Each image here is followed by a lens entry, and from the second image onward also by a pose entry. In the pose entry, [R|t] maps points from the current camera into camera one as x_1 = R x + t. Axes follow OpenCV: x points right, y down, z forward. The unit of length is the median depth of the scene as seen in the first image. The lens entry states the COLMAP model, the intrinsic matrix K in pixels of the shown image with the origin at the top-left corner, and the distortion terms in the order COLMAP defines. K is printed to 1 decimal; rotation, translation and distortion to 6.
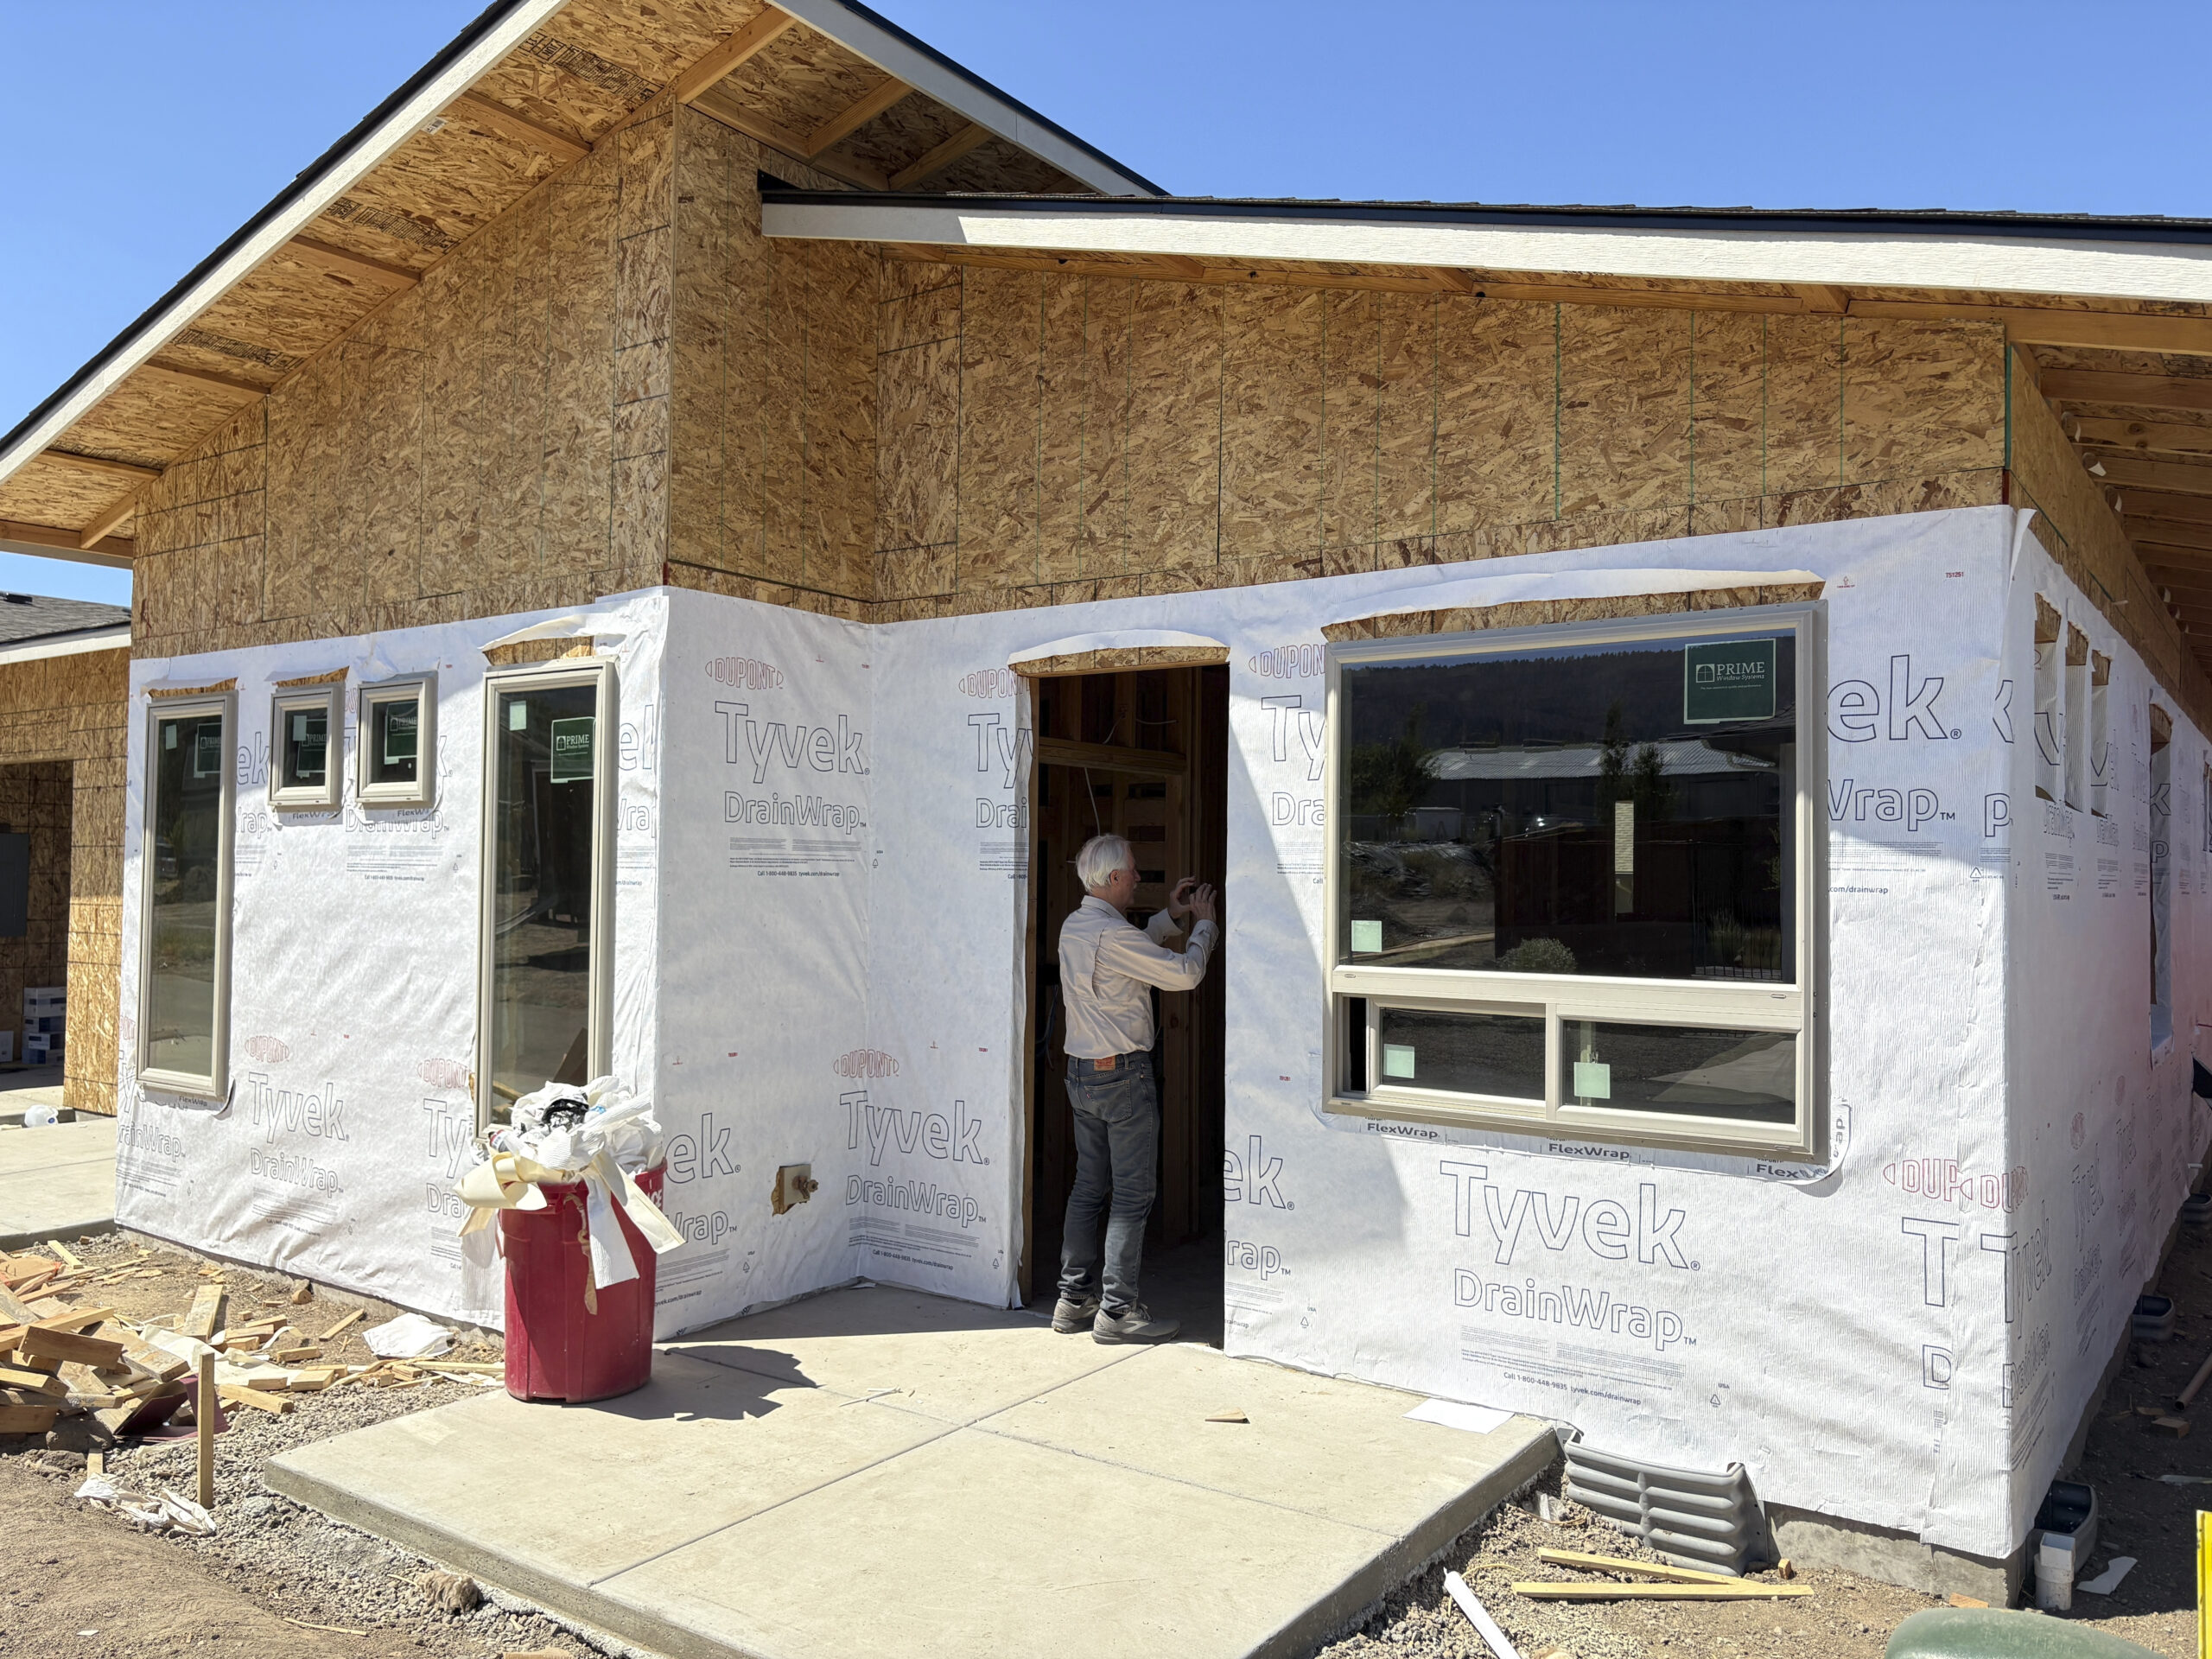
lens RADIAL K [[1667.9, 0, 1178.1], [0, 1667.9, 820.0], [0, 0, 1]] dist [-0.063165, 0.115185]
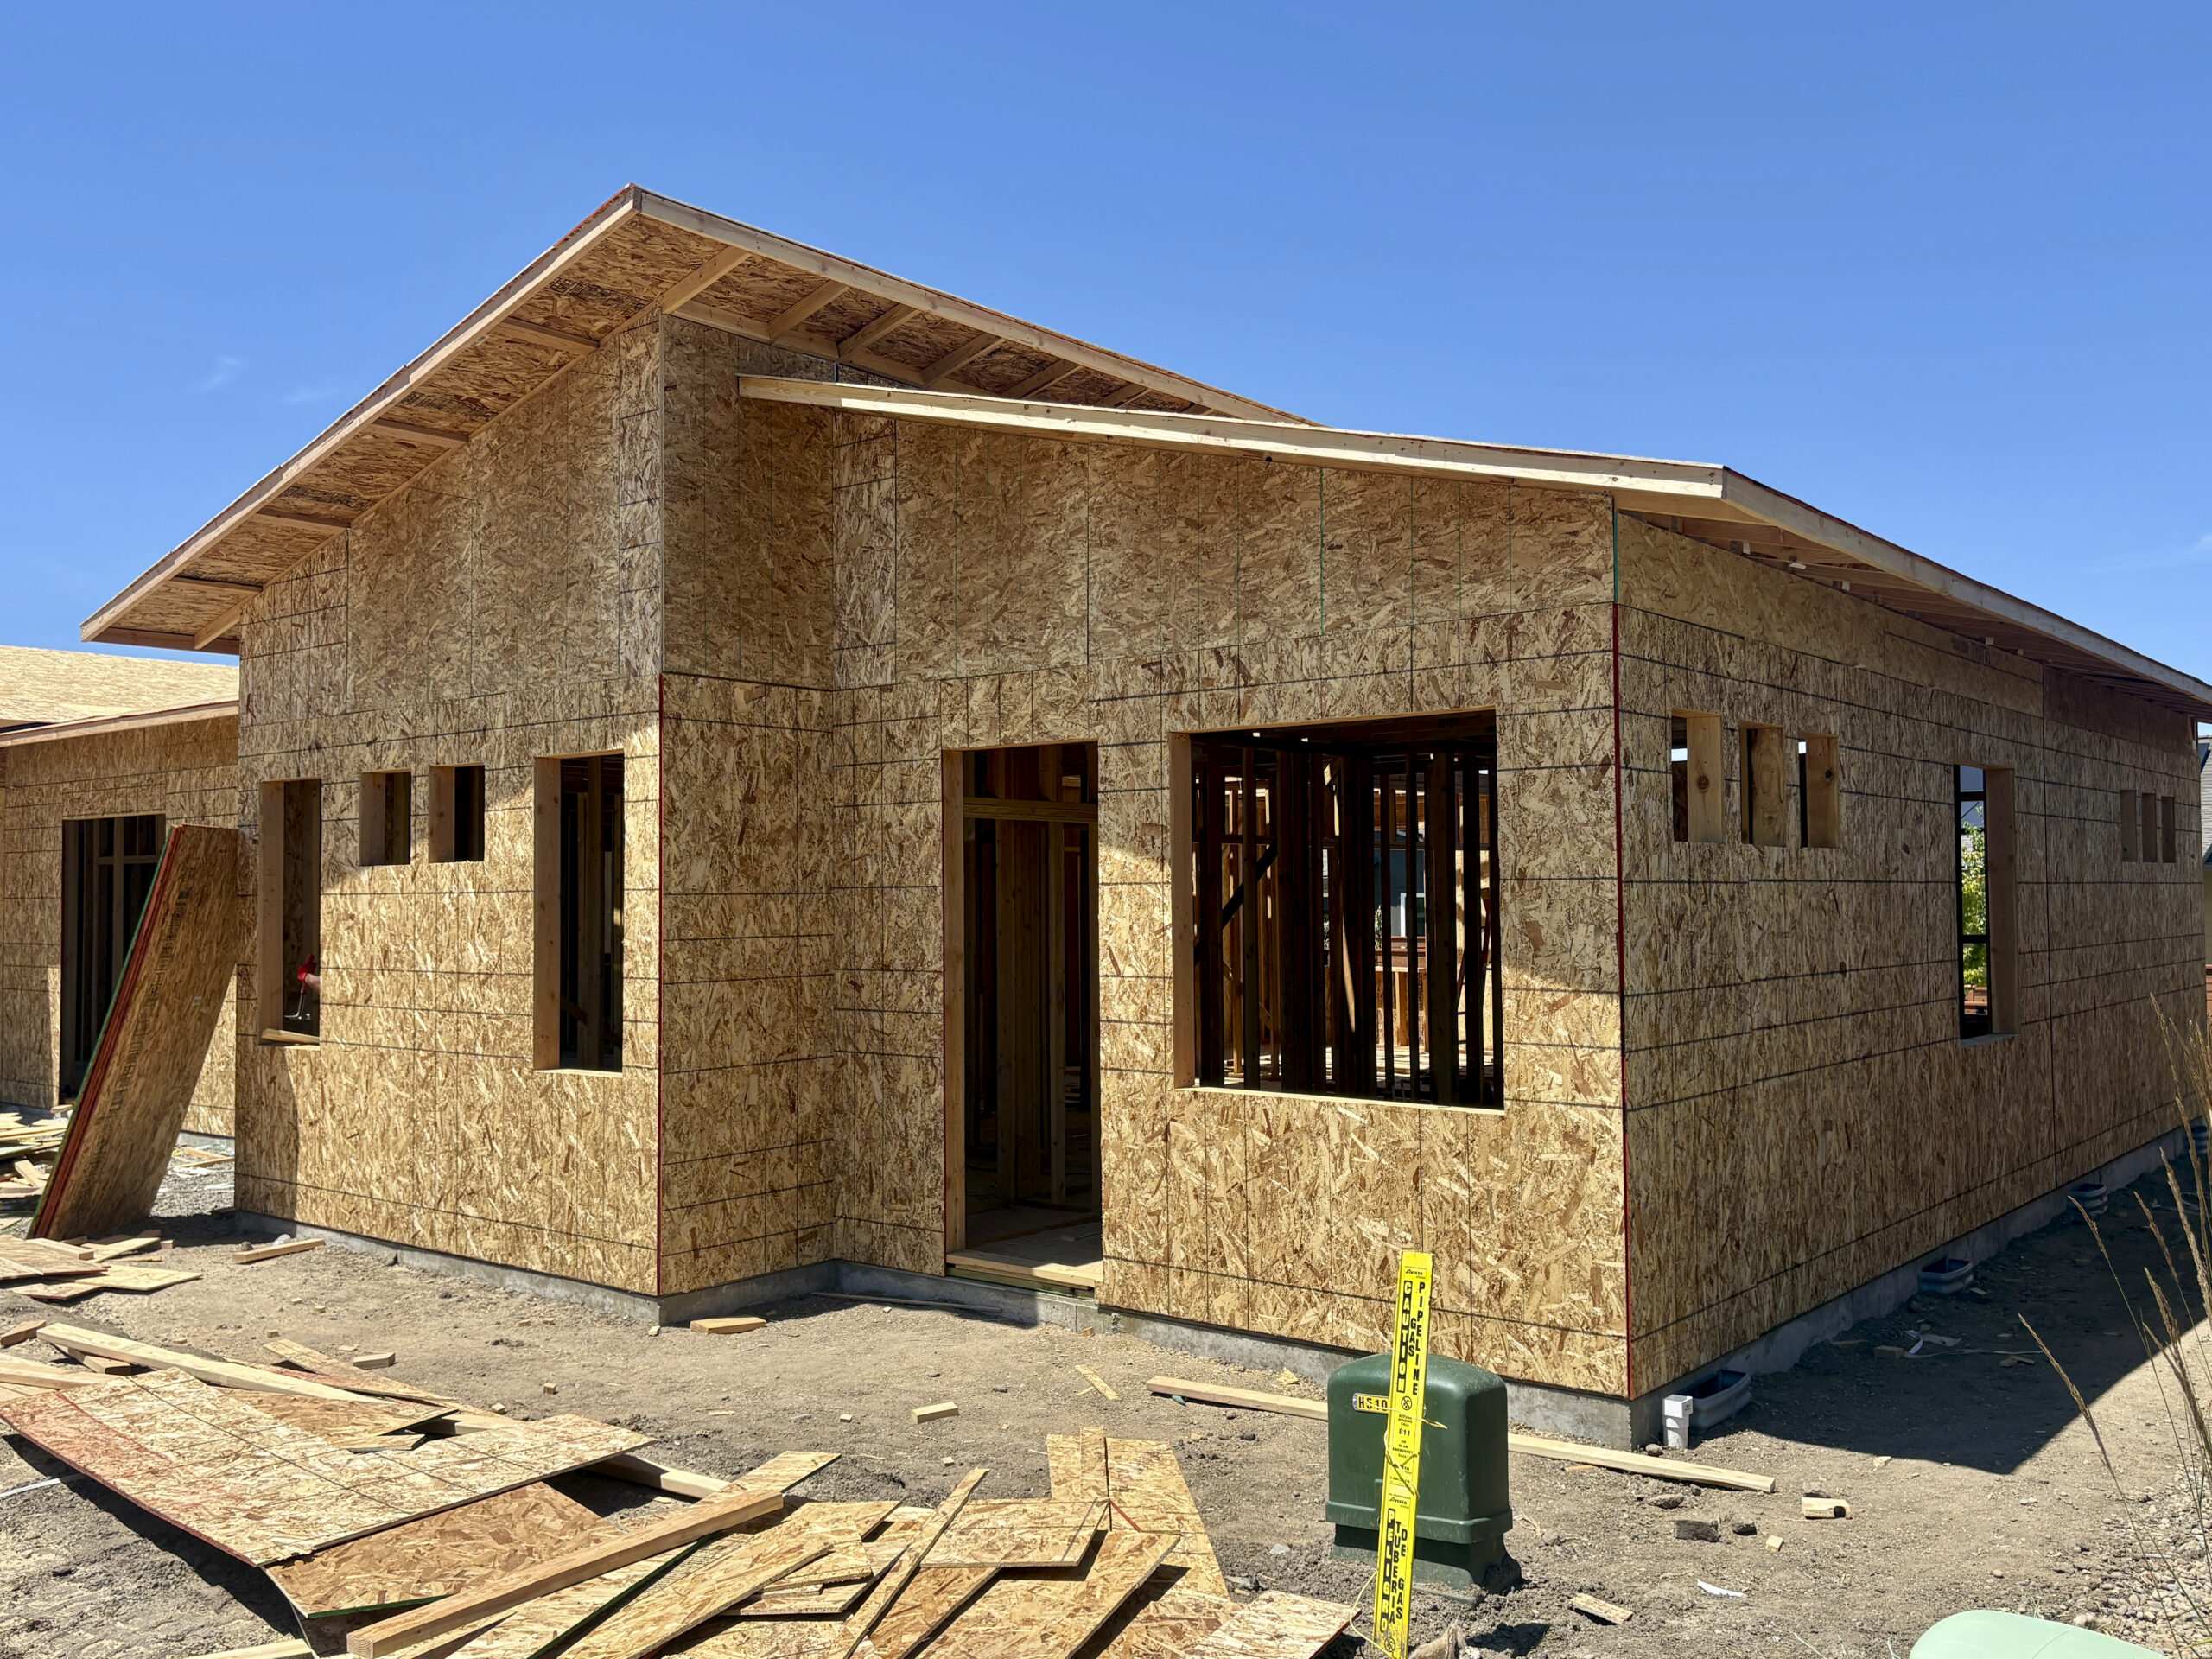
lens RADIAL K [[1680.7, 0, 1106.0], [0, 1680.7, 829.5], [0, 0, 1]] dist [0.002751, -0.000195]
pose [[0.997678, -0.020155, -0.065053, 0.112622], [0.019590, 0.999765, -0.009310, -0.014683], [0.065225, 0.008015, 0.997838, -0.265233]]
